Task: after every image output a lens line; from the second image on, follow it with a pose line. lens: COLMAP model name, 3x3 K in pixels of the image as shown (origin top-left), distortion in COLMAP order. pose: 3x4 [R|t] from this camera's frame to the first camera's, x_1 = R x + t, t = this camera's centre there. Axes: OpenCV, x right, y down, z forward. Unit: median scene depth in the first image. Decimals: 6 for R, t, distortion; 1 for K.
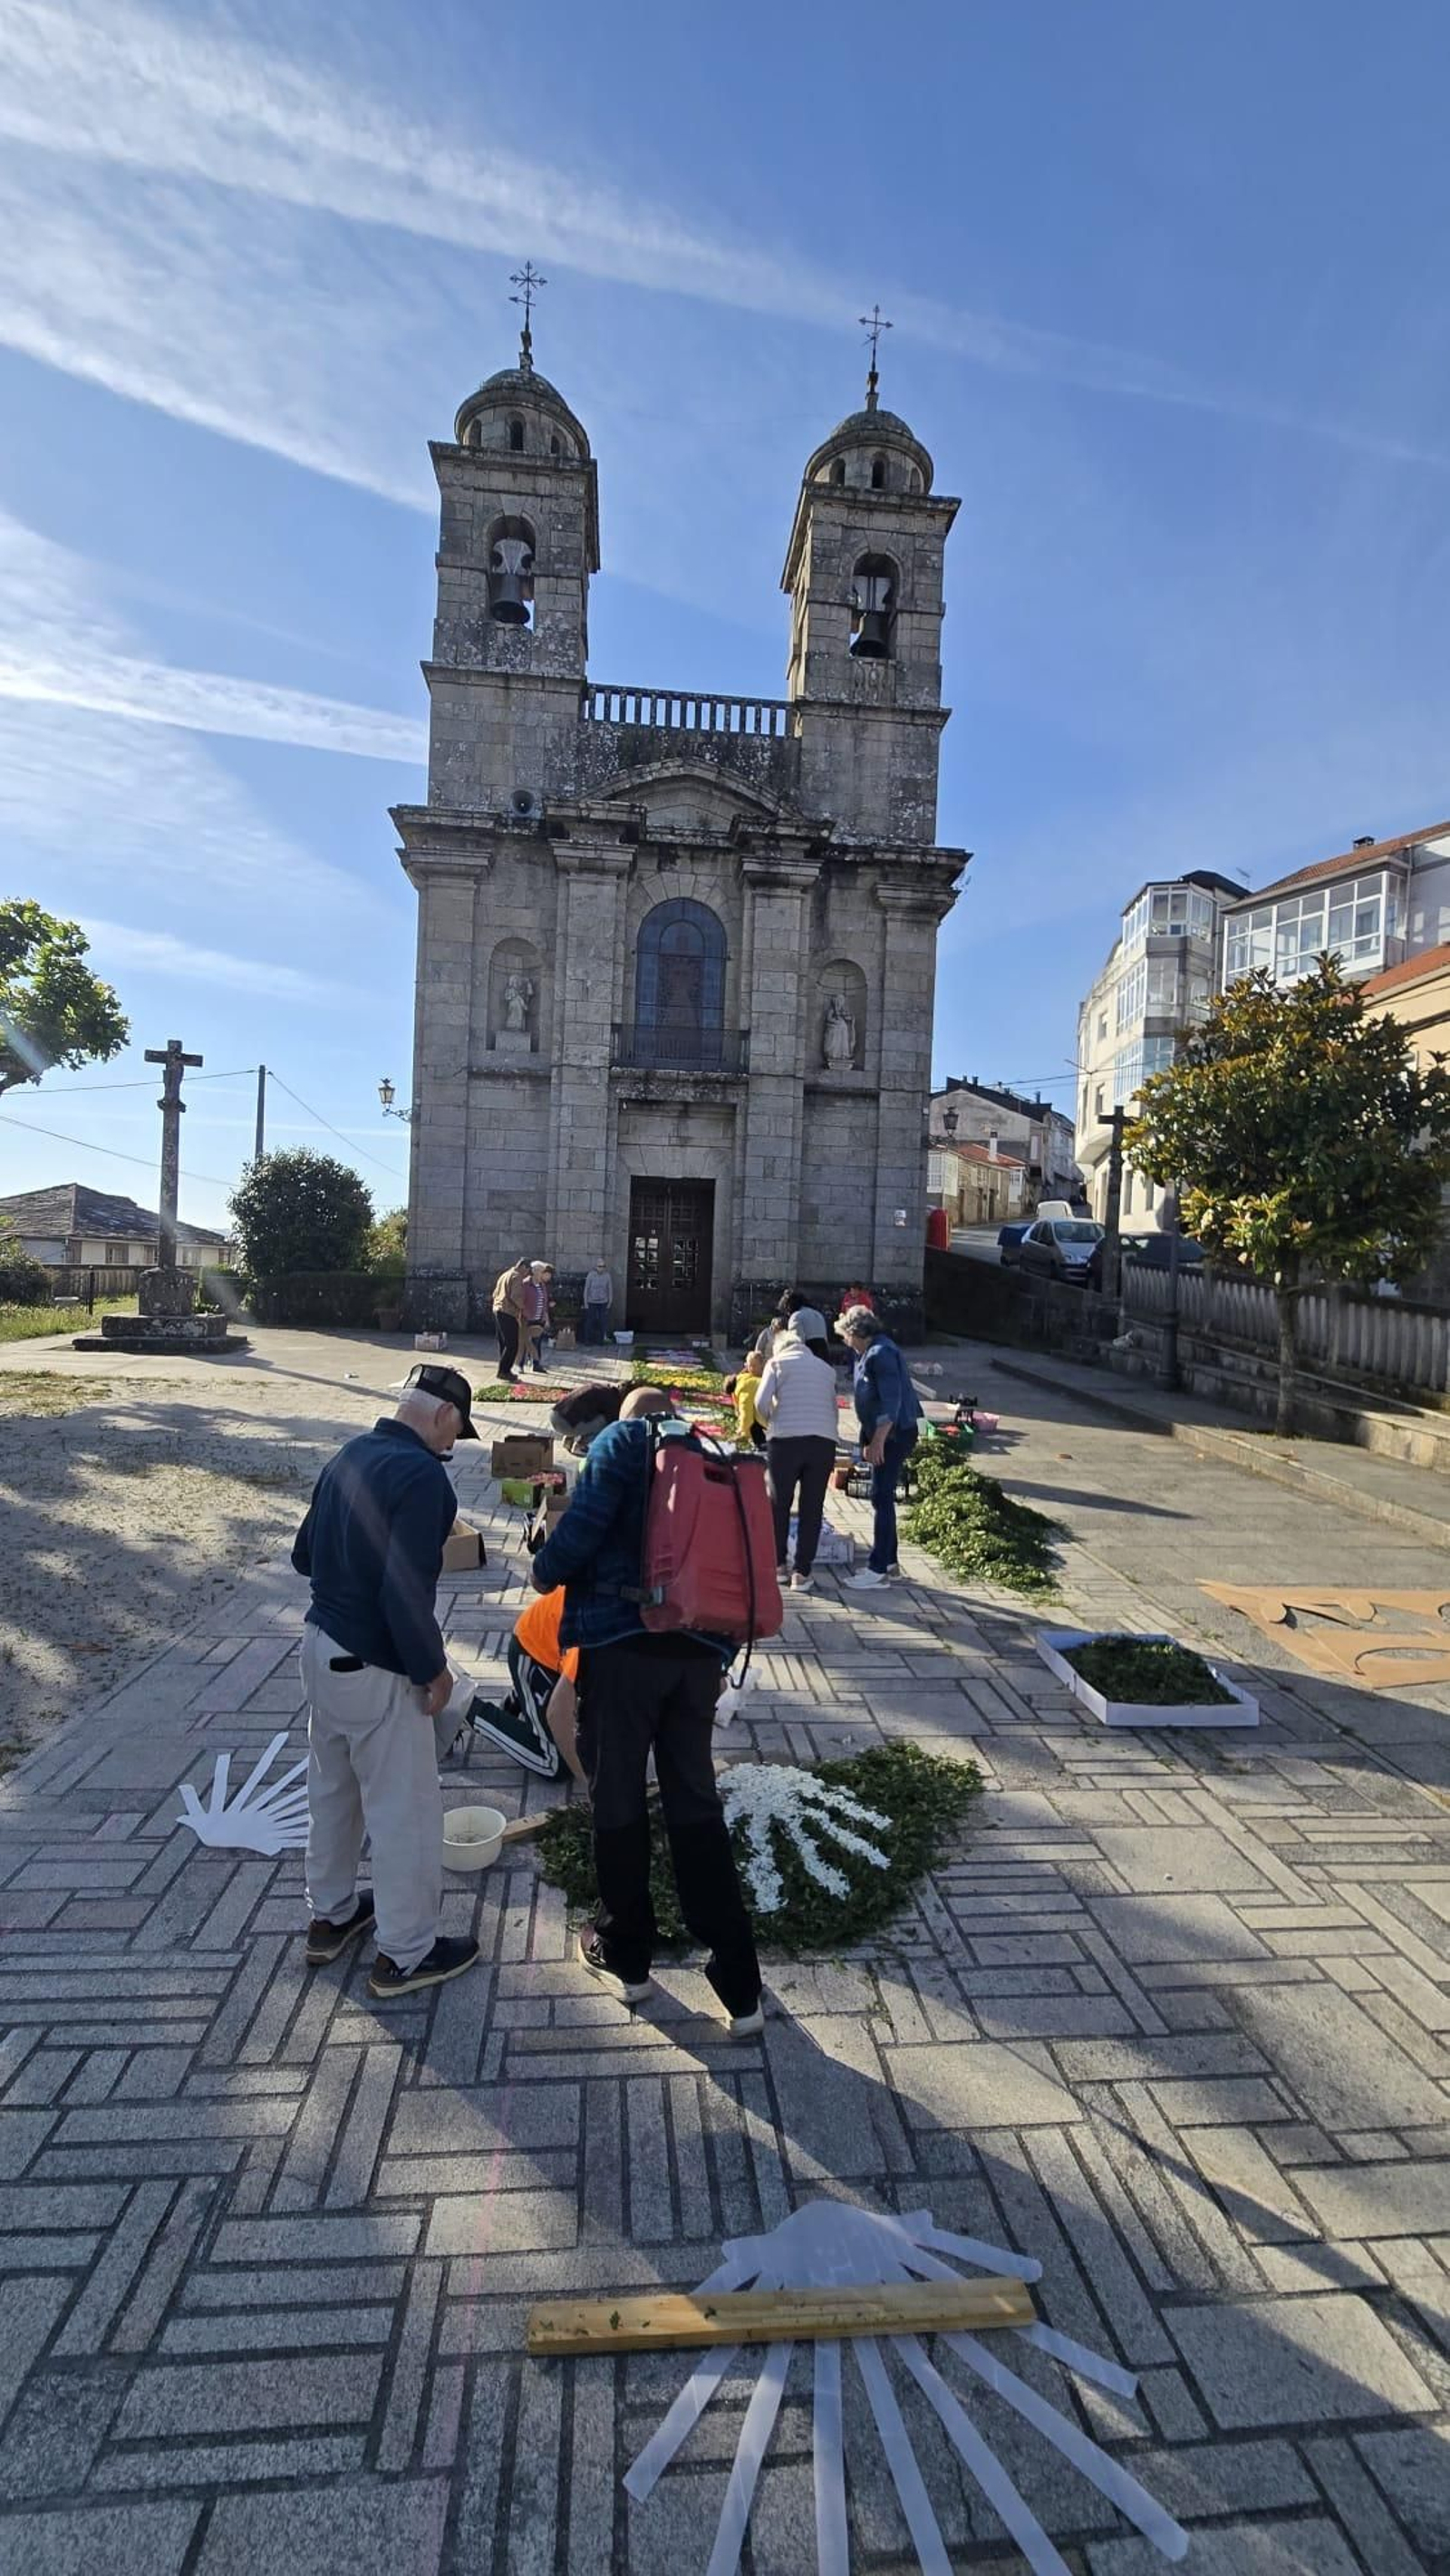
lens RADIAL K [[1058.4, 0, 733.1], [0, 1058.4, 1280.8], [0, 0, 1]] dist [-0.010038, -0.000491]
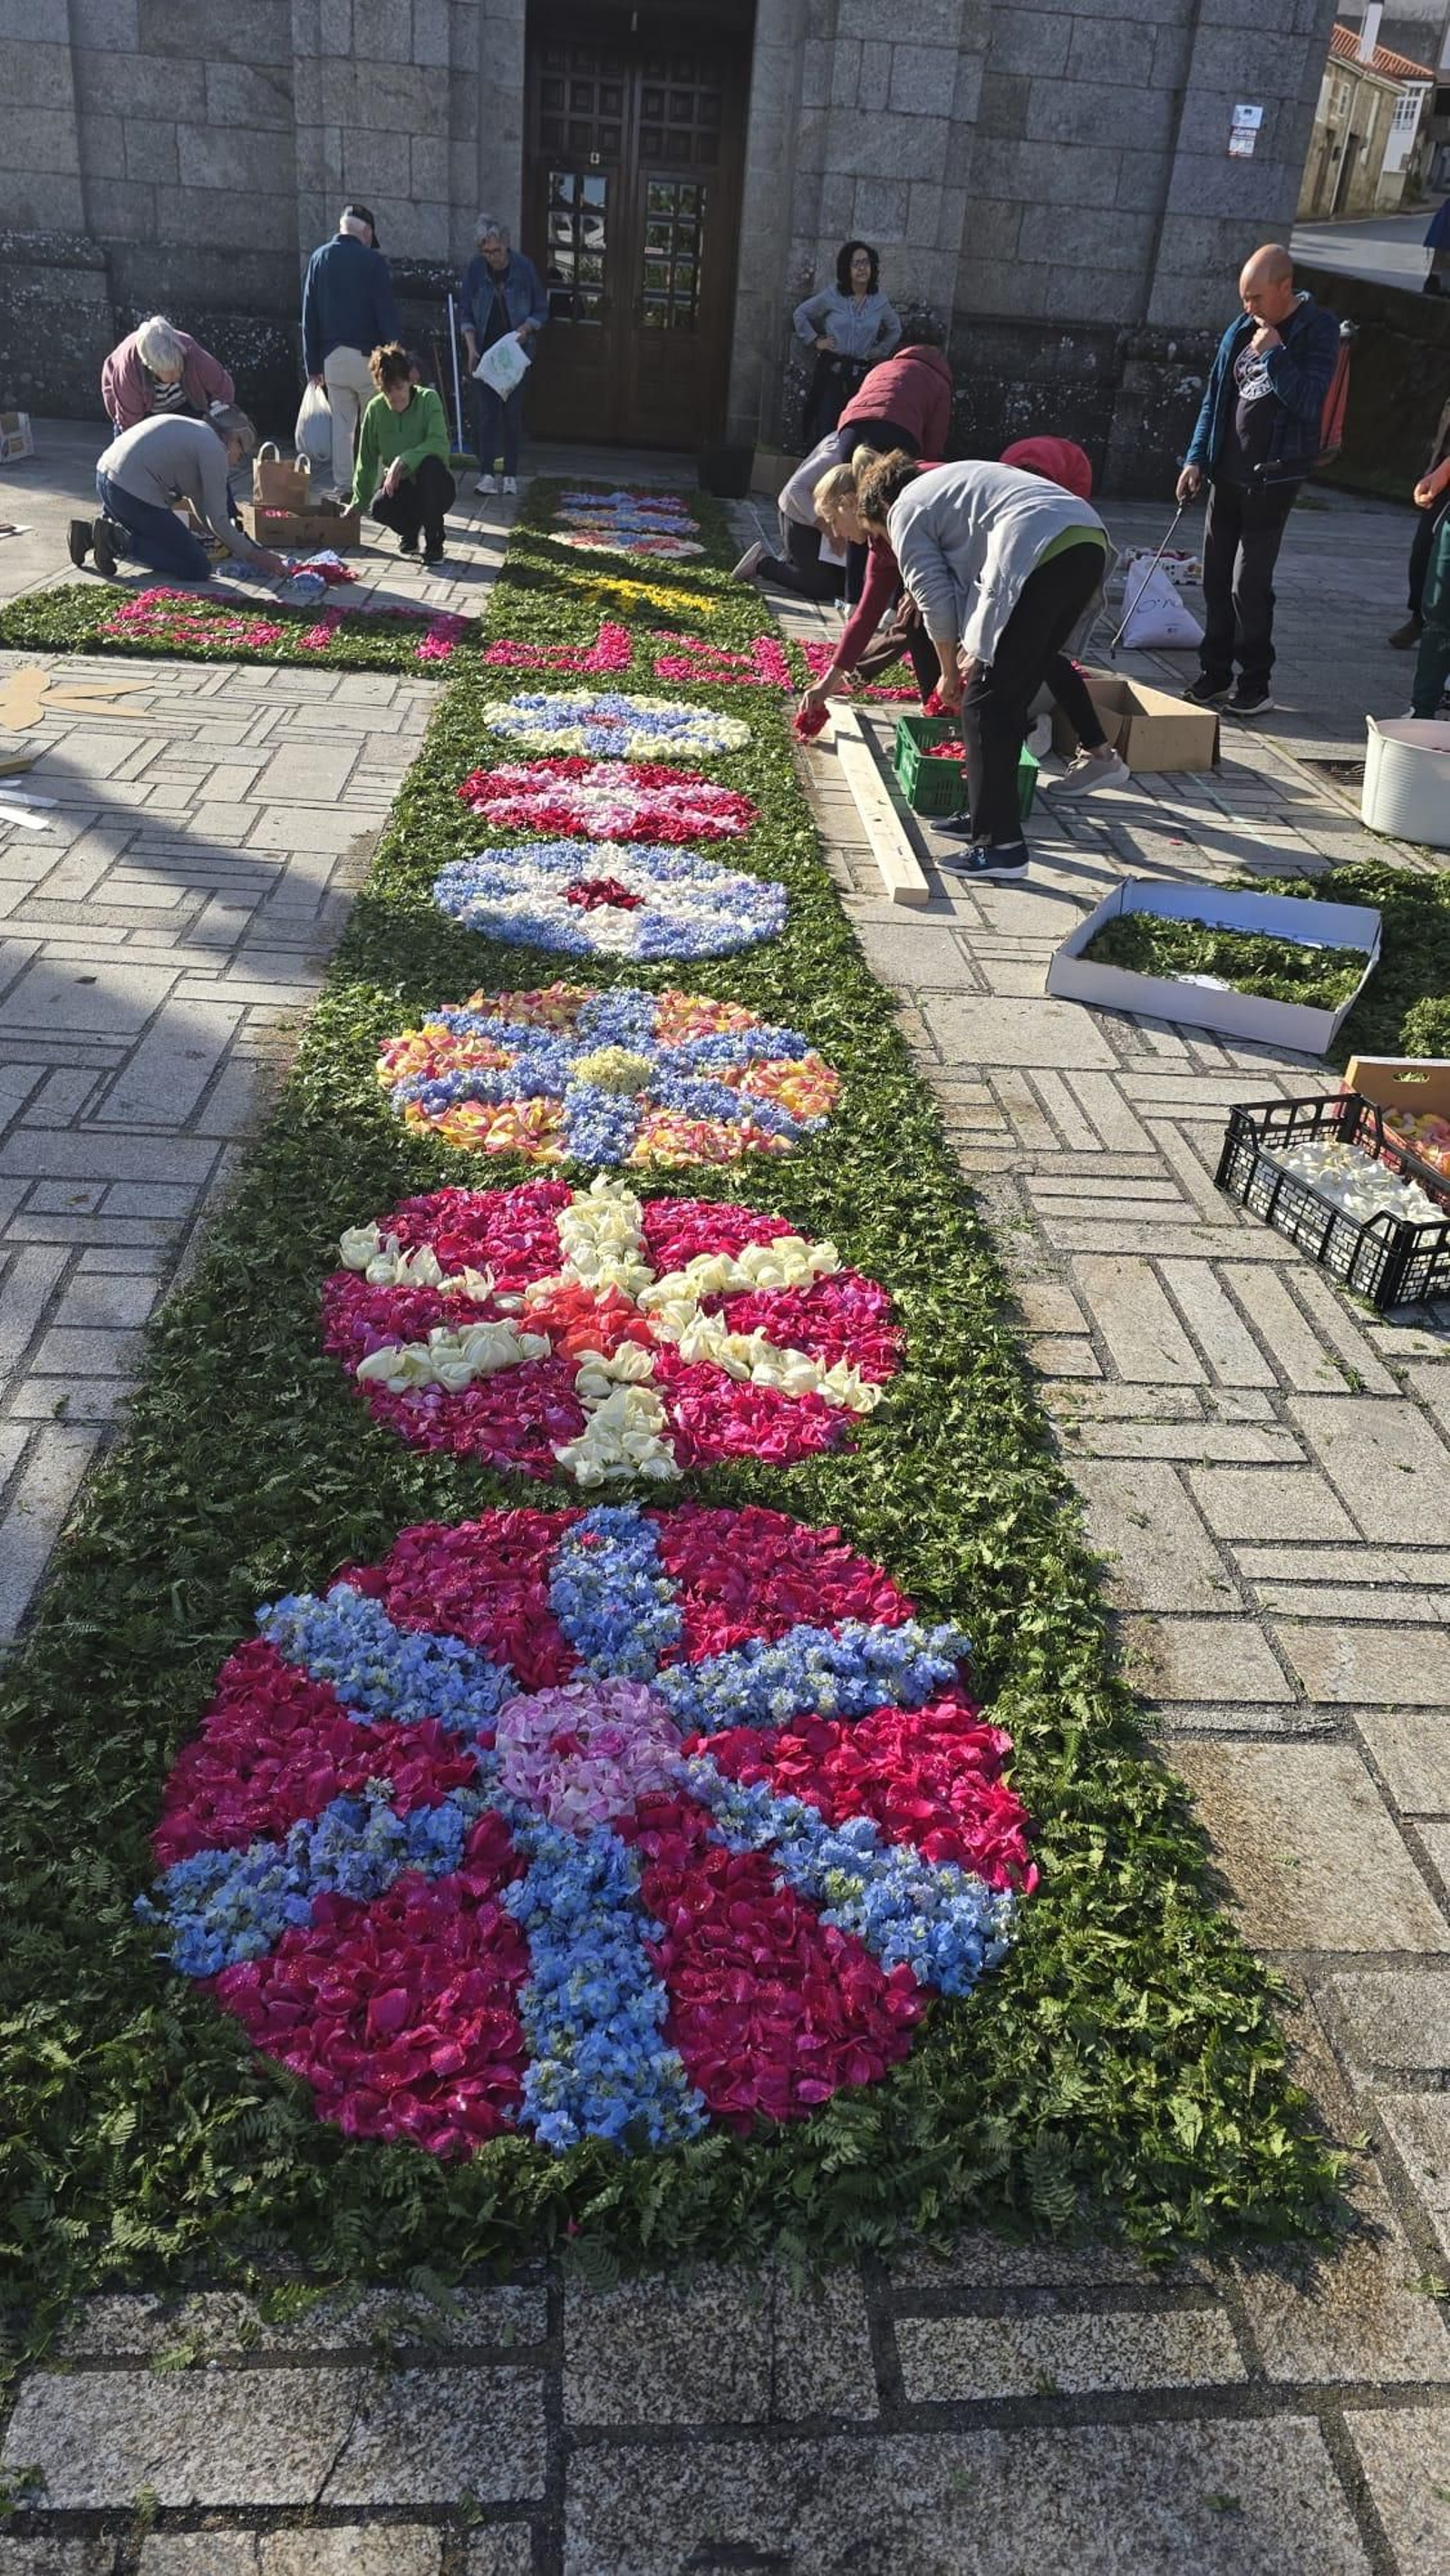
lens RADIAL K [[1715.5, 0, 725.0], [0, 1715.5, 1288.0], [0, 0, 1]] dist [0.035865, -0.033523]
pose [[0.998860, 0.046873, -0.009005, -0.002001], [-0.036886, 0.877805, 0.477597, 0.015481], [0.030291, -0.476720, 0.878533, 0.266938]]
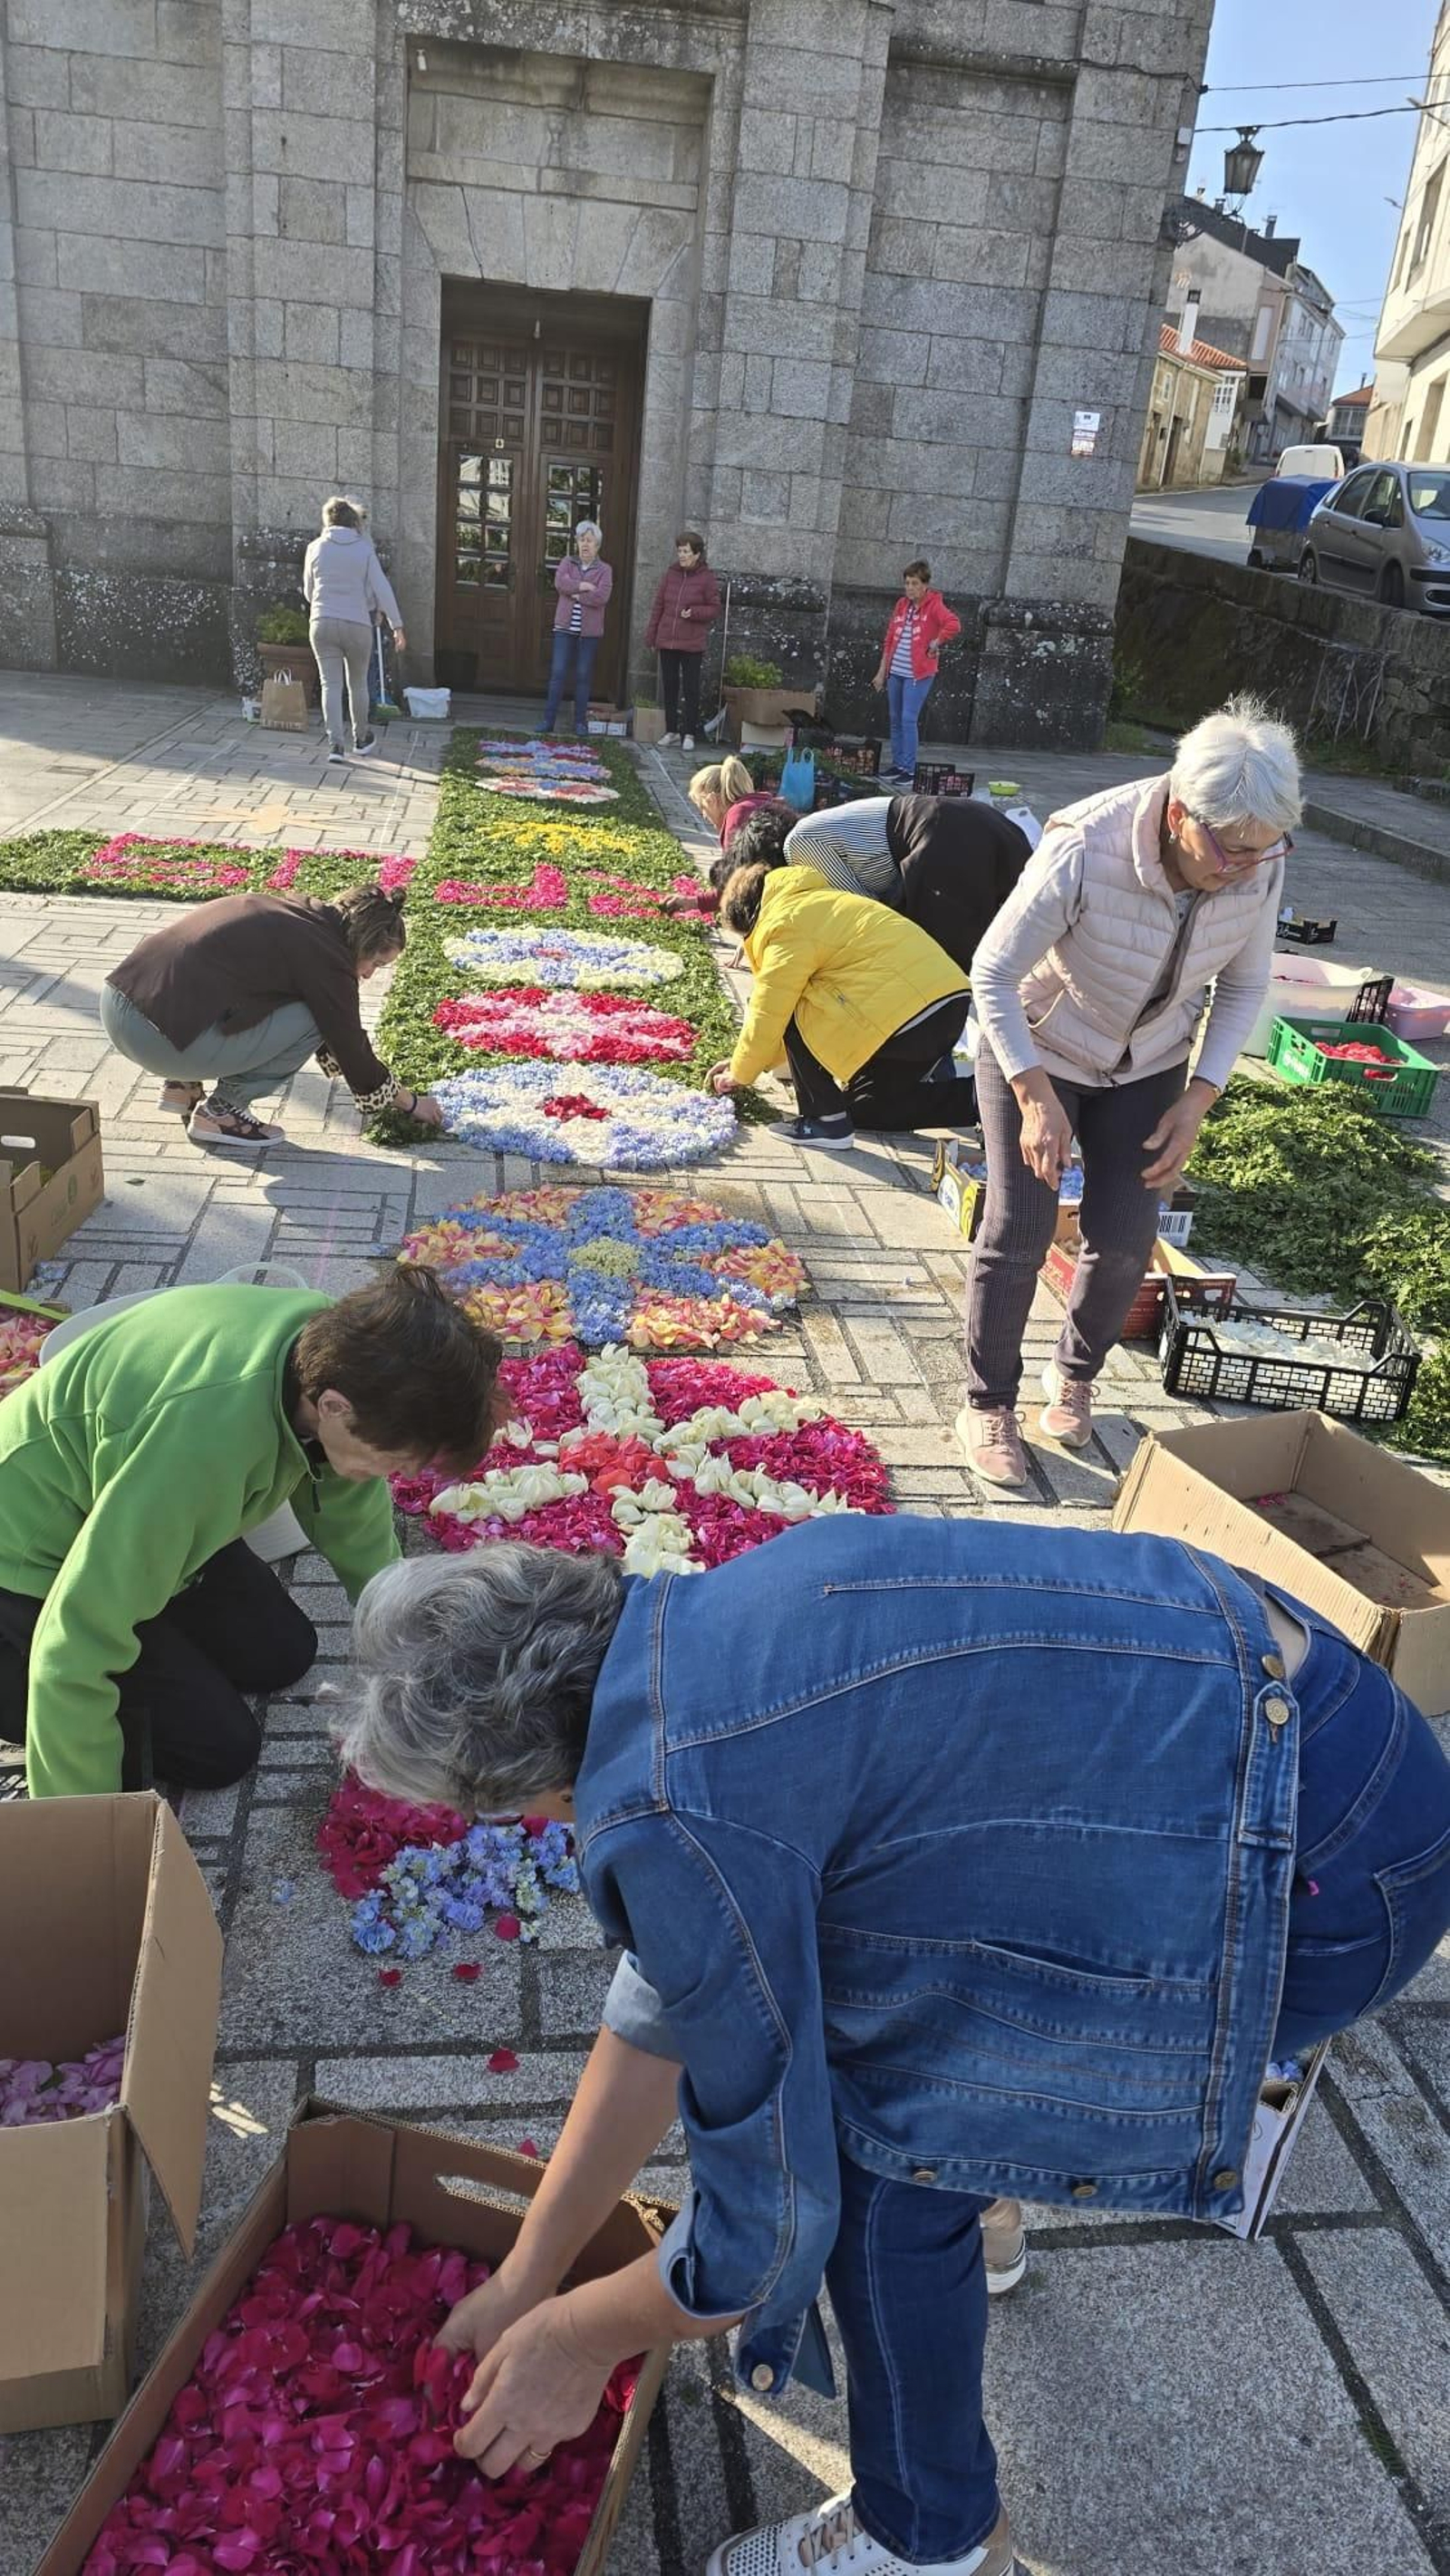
lens RADIAL K [[1717.3, 0, 719.7], [0, 1717.3, 1299.2], [0, 0, 1]] dist [0.057583, -0.057842]
pose [[0.998292, 0.030437, 0.049865, -0.012532], [-0.046969, 0.925722, 0.375276, 0.007796], [-0.034739, -0.376977, 0.925571, 0.241040]]
